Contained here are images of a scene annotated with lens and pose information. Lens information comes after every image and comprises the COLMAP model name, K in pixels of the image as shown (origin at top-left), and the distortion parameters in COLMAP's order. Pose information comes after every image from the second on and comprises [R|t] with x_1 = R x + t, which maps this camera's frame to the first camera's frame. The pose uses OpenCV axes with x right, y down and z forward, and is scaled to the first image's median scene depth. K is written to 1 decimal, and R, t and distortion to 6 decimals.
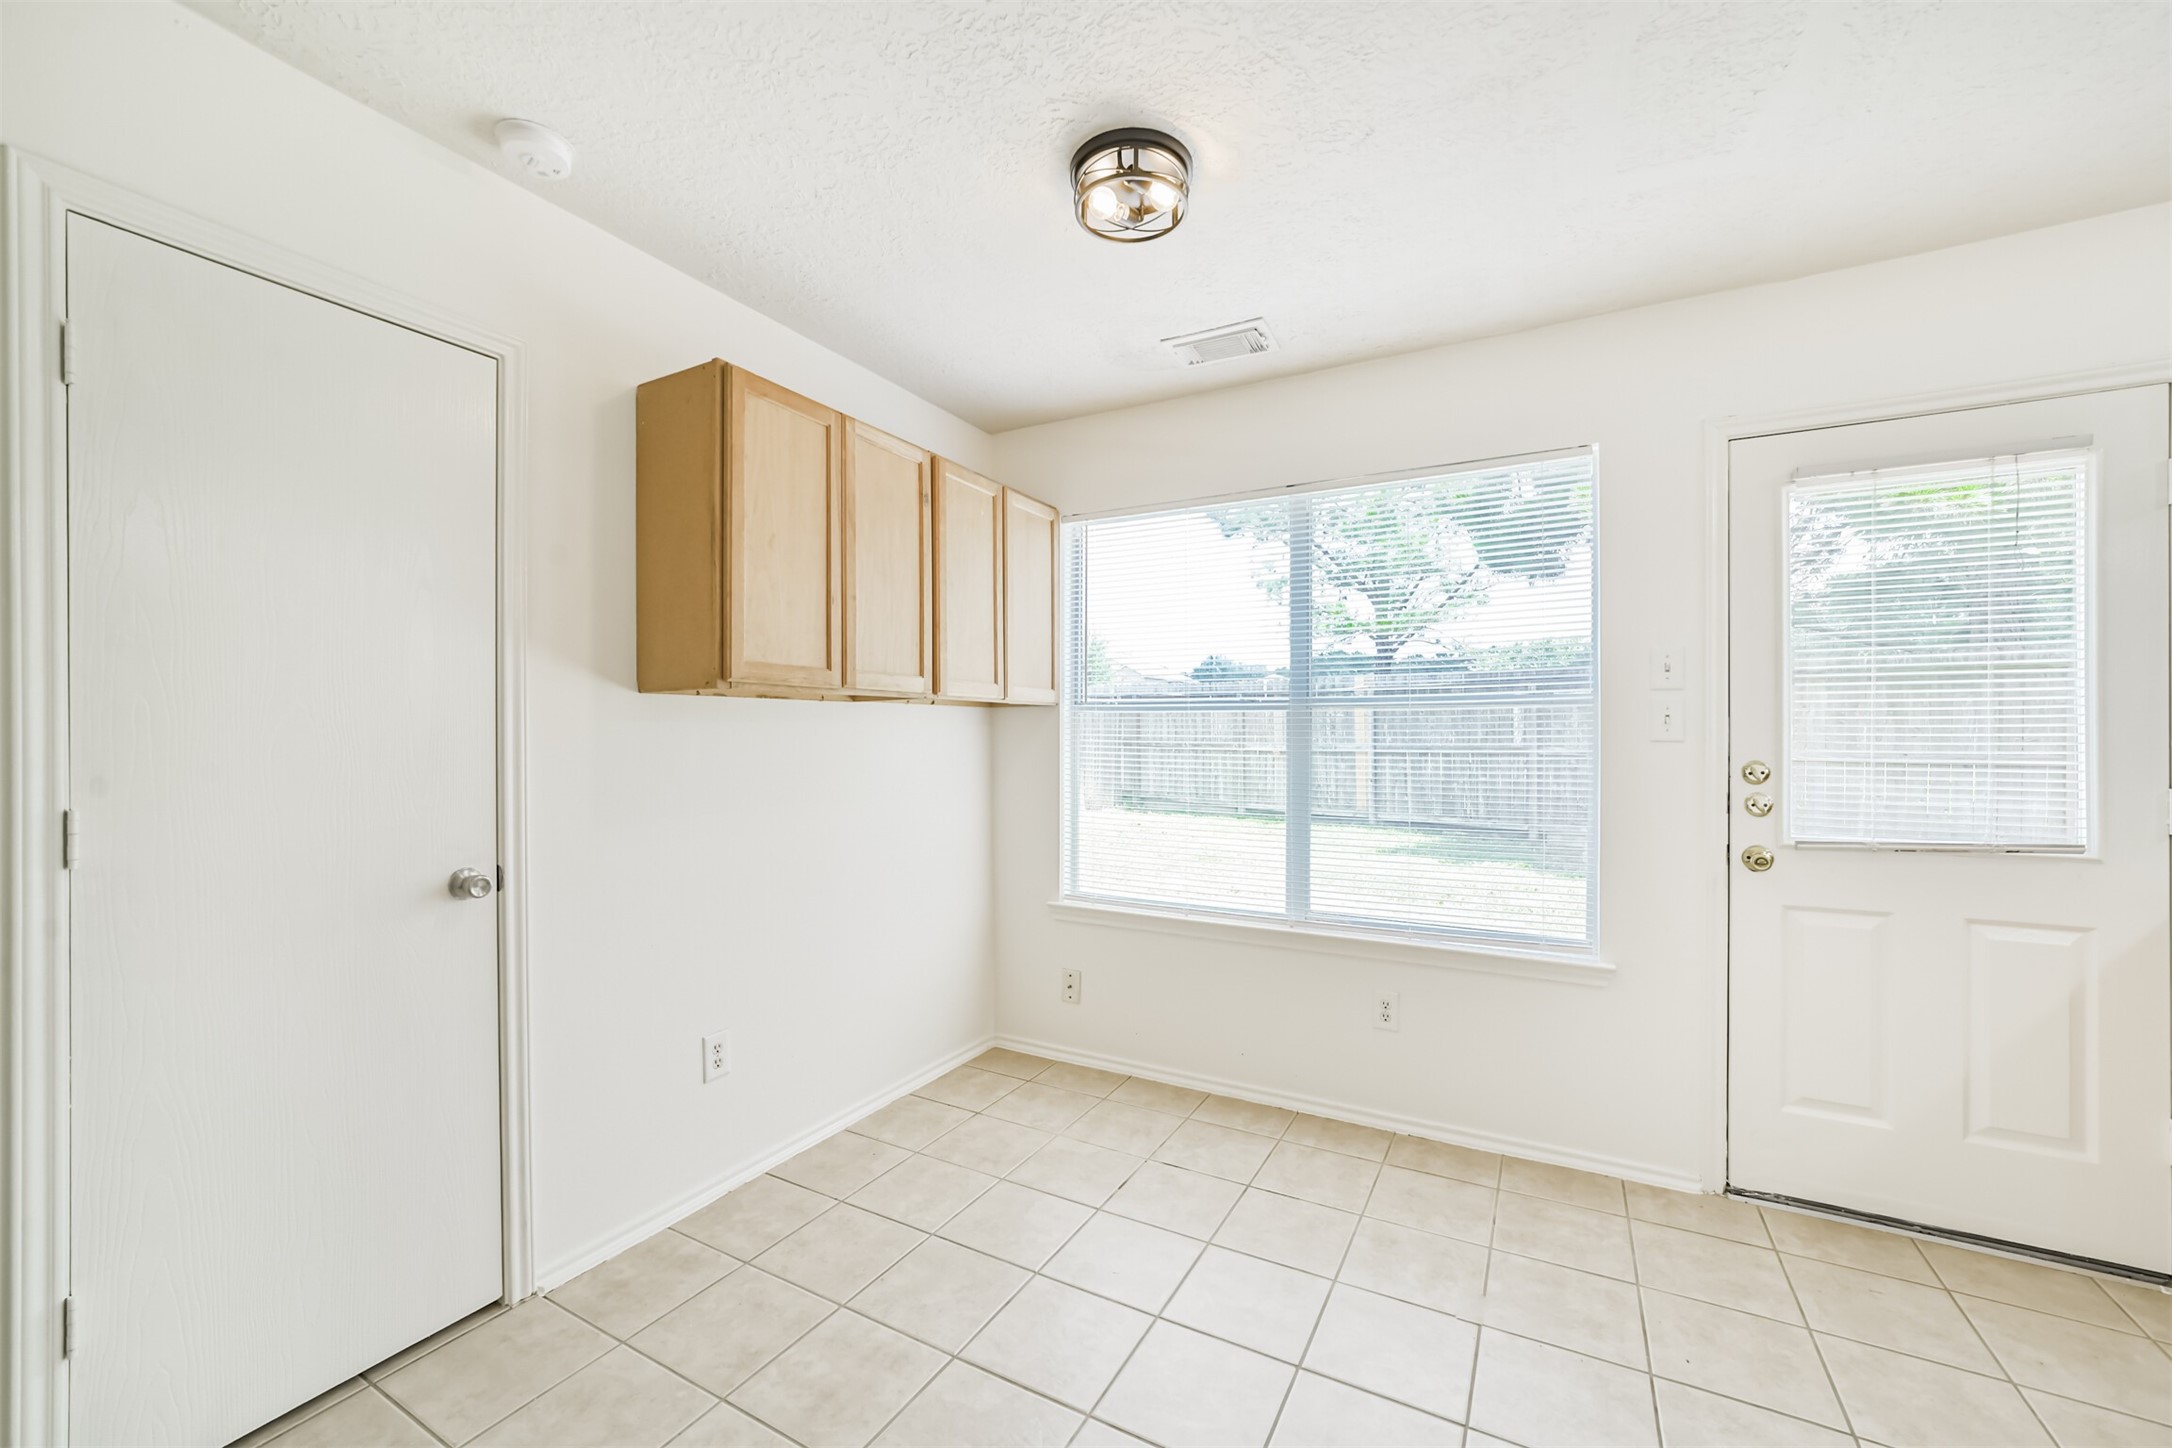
lens RADIAL K [[844.3, 0, 1072.2], [0, 844.3, 734.4], [0, 0, 1]] dist [-0.025567, 0.007053]
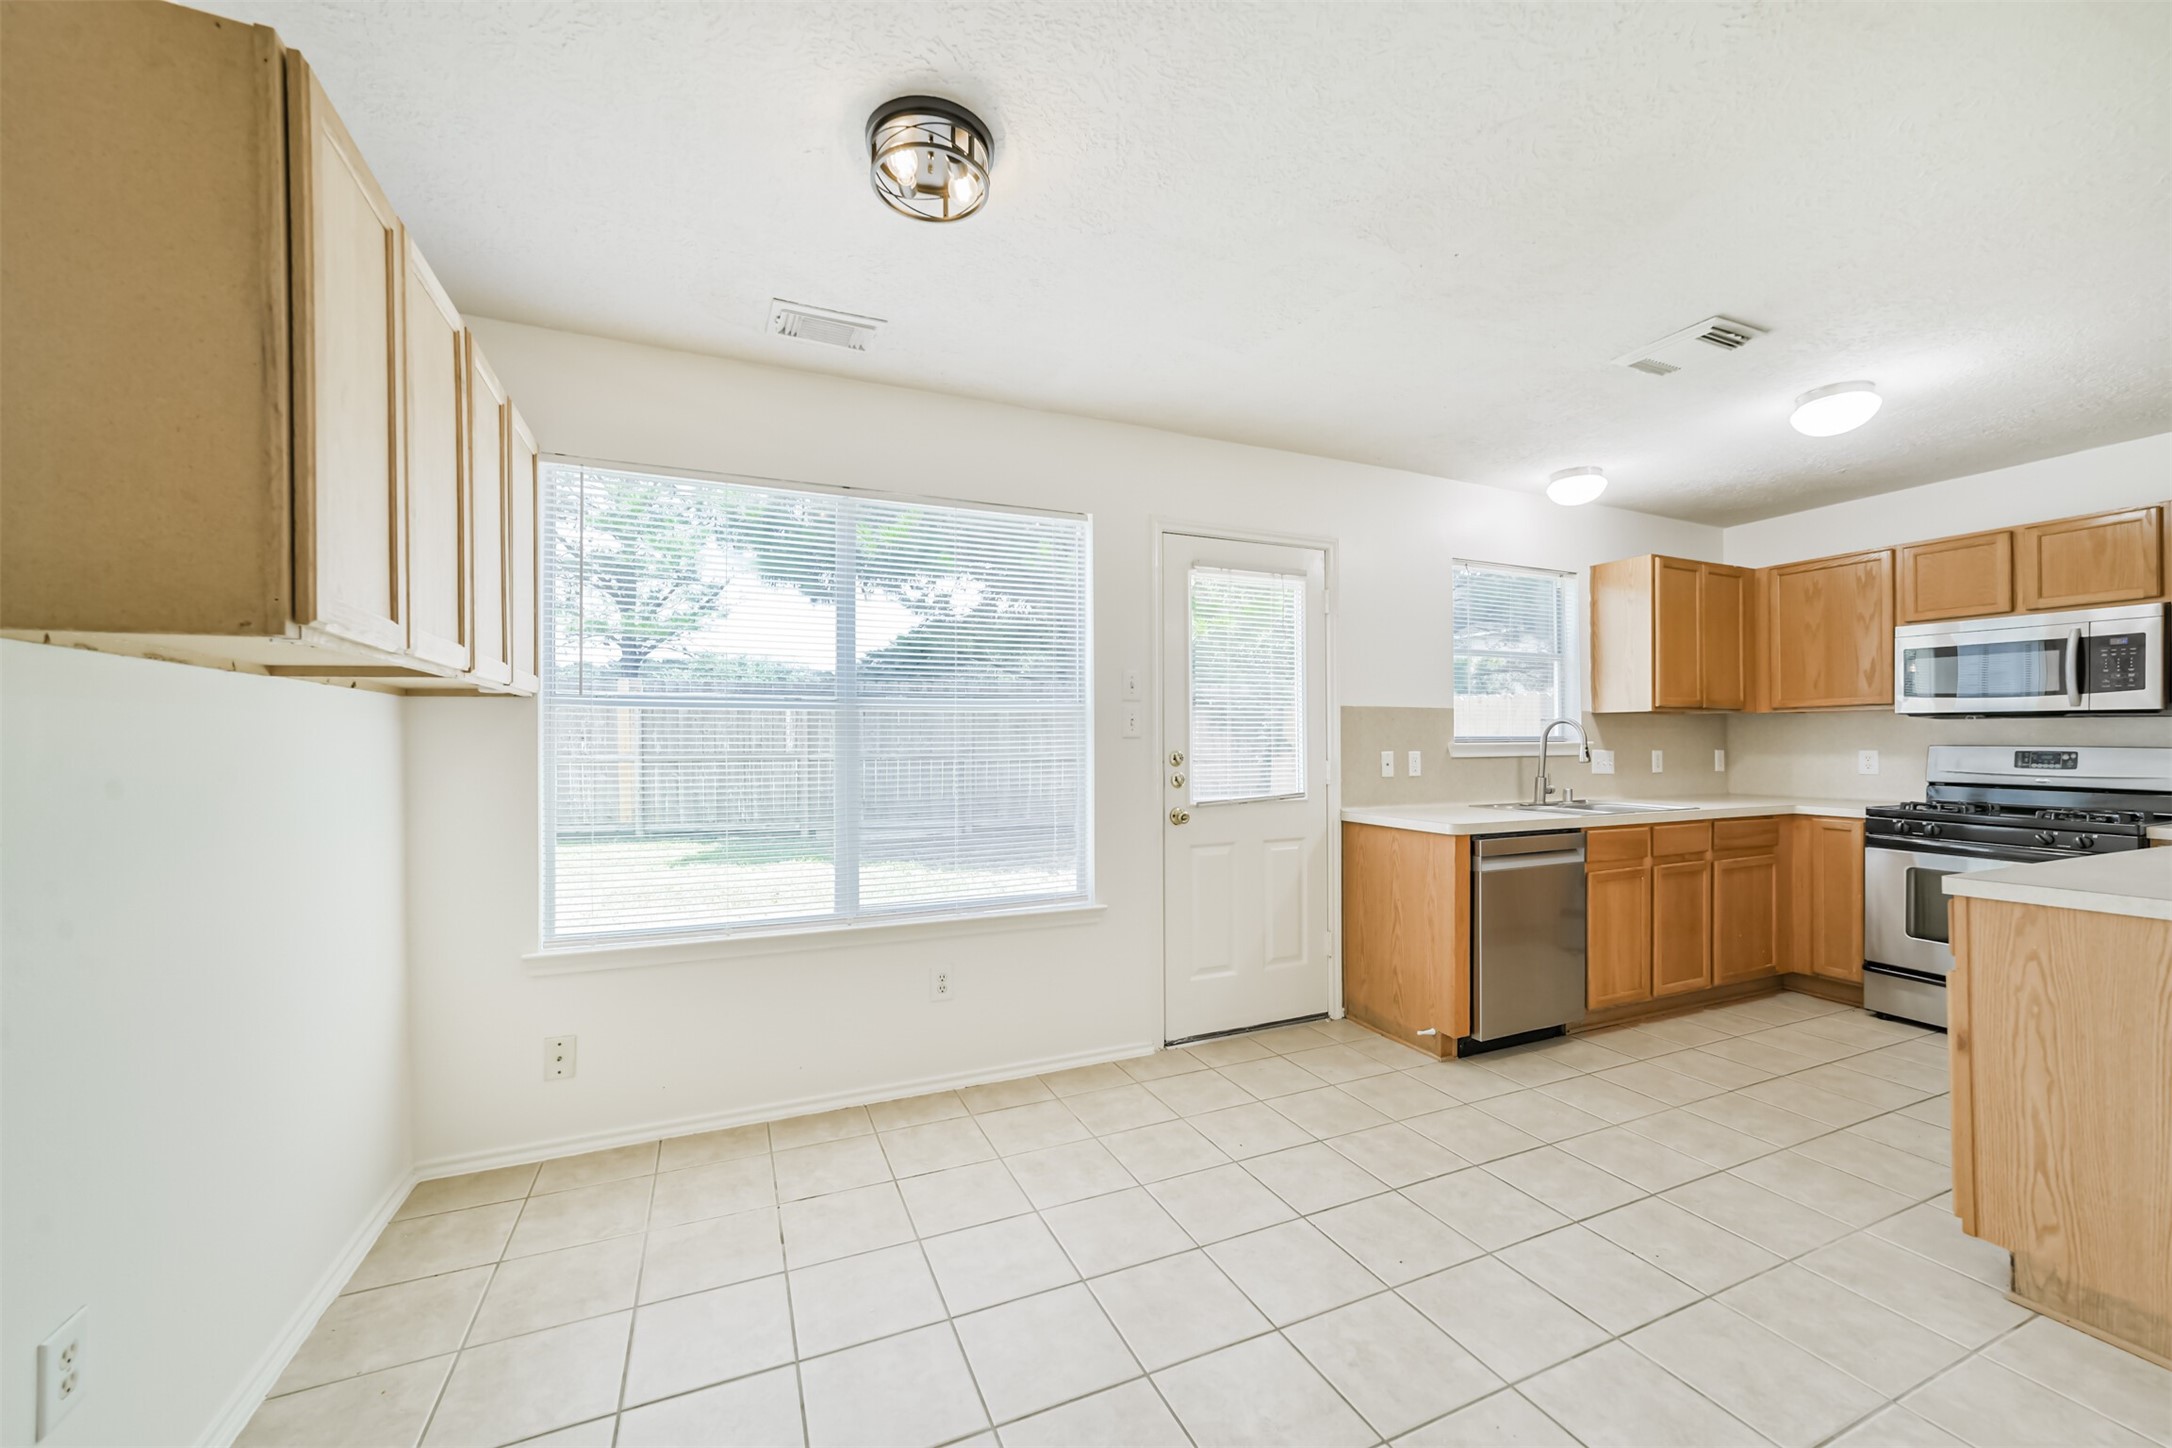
lens RADIAL K [[844.3, 0, 1051.7], [0, 844.3, 739.6], [0, 0, 1]] dist [-0.025567, 0.007053]
pose [[0.606360, -0.000689, 0.795190, -0.435502], [0.005285, 0.999981, -0.003164, 0.013024], [-0.795173, 0.006121, 0.606352, 0.218566]]
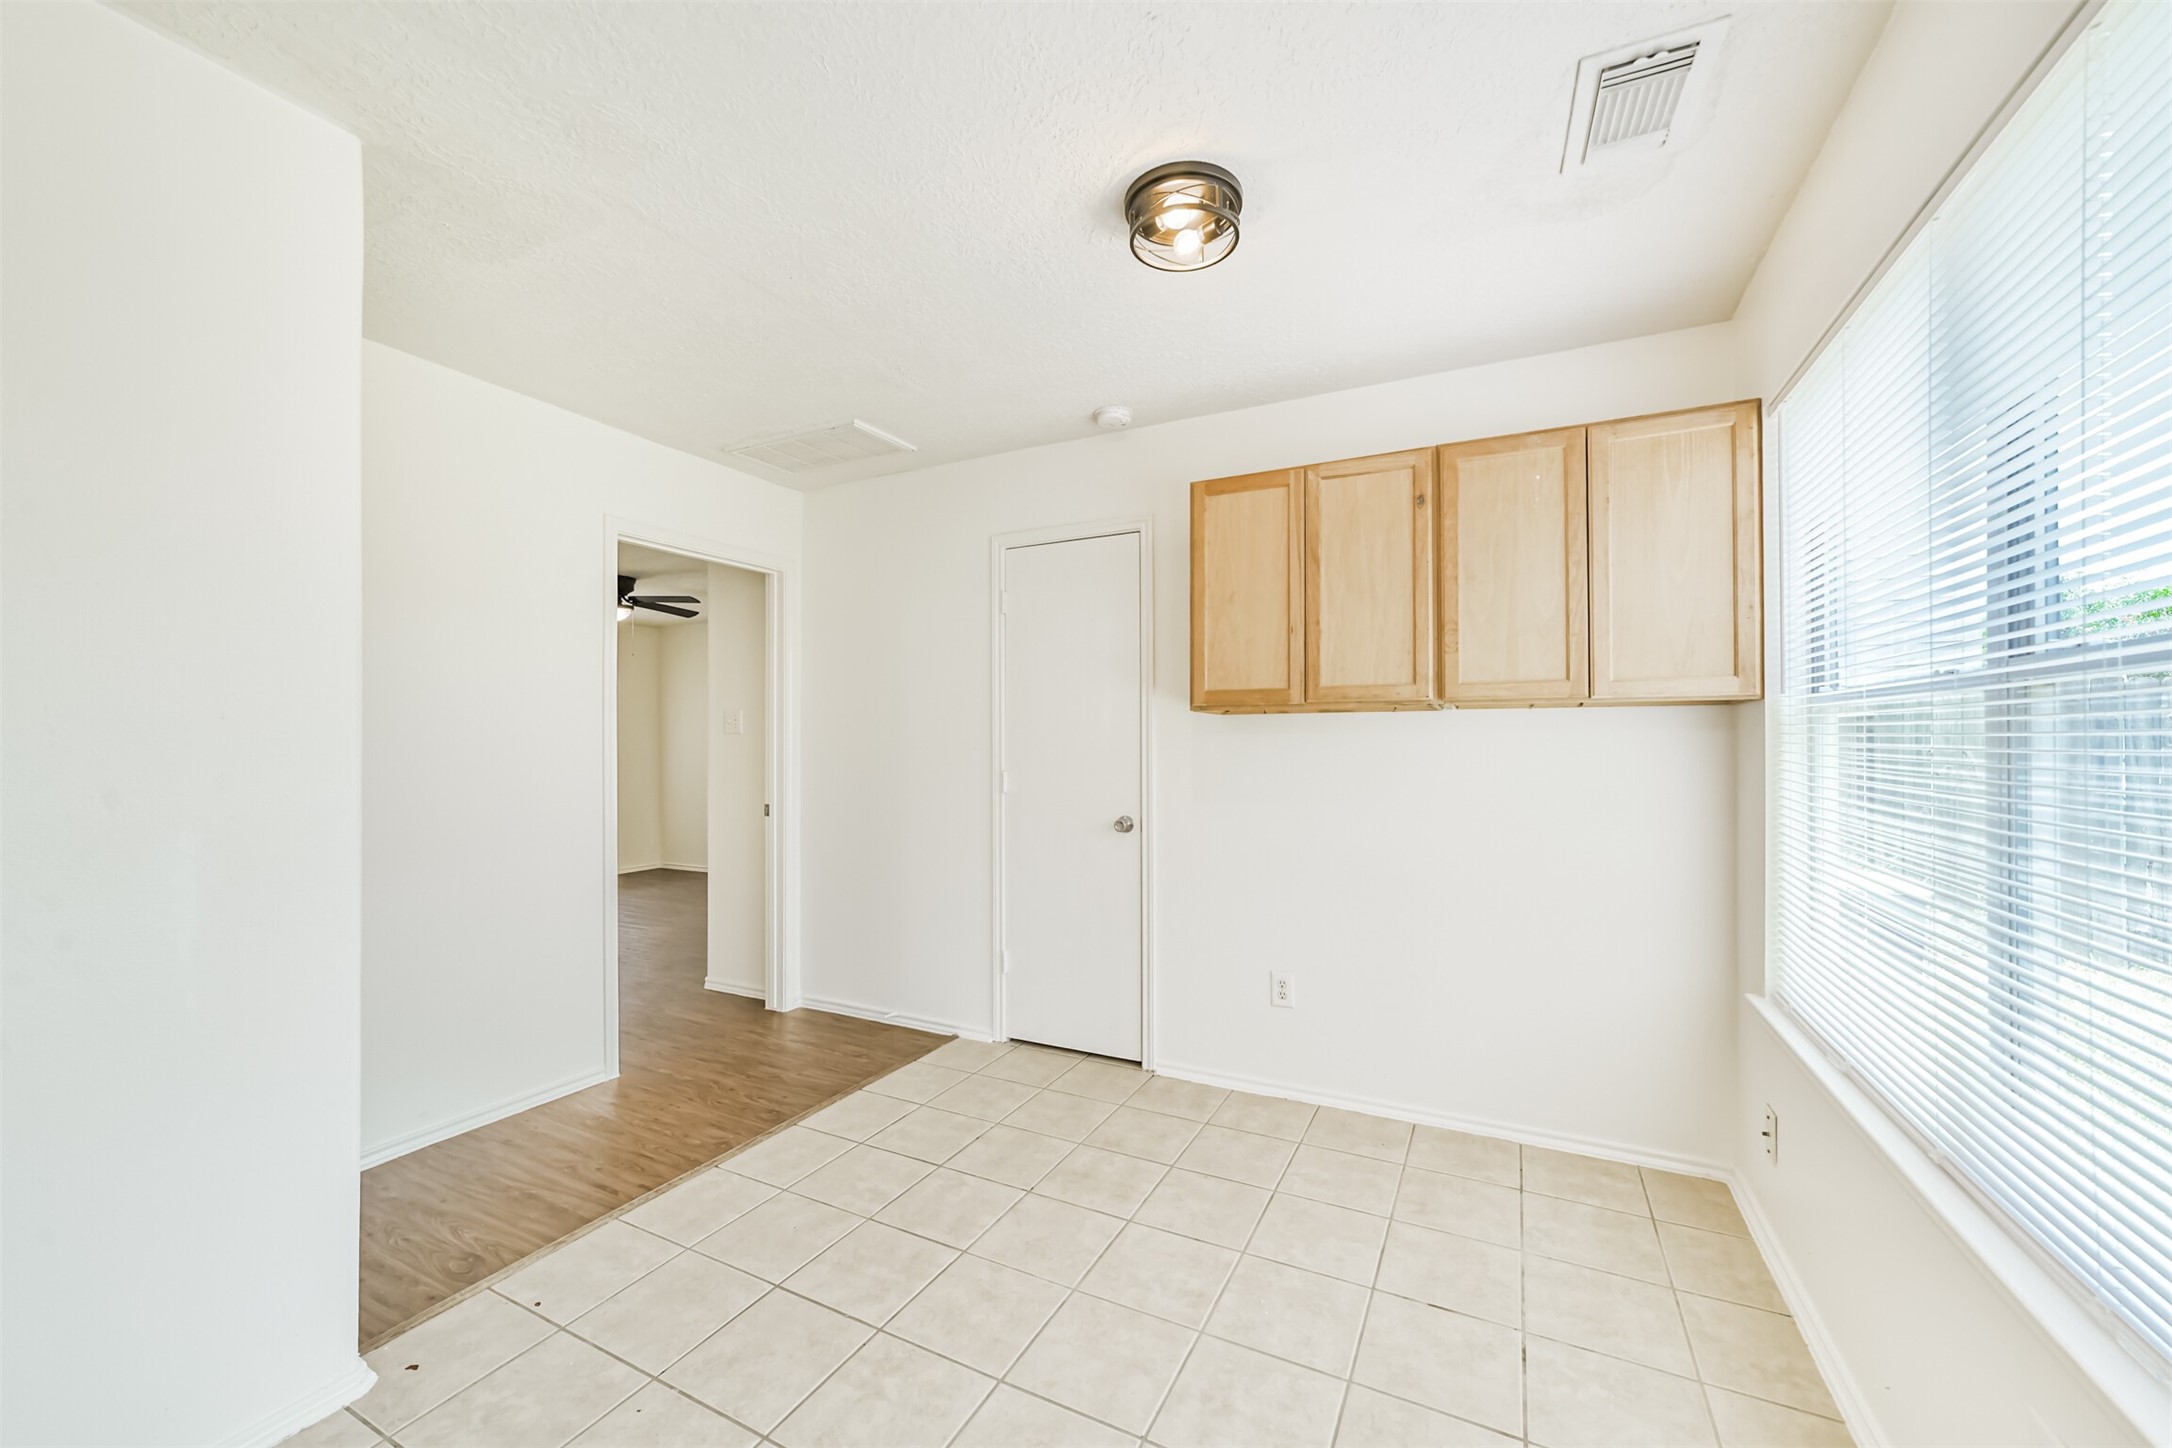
lens RADIAL K [[844.3, 0, 1122.1], [0, 844.3, 732.9], [0, 0, 1]] dist [-0.025567, 0.007053]
pose [[0.056657, -0.010730, -0.998336, 0.785676], [0.002872, 0.999940, -0.010584, -0.001723], [0.998390, -0.002267, 0.056684, 0.612393]]
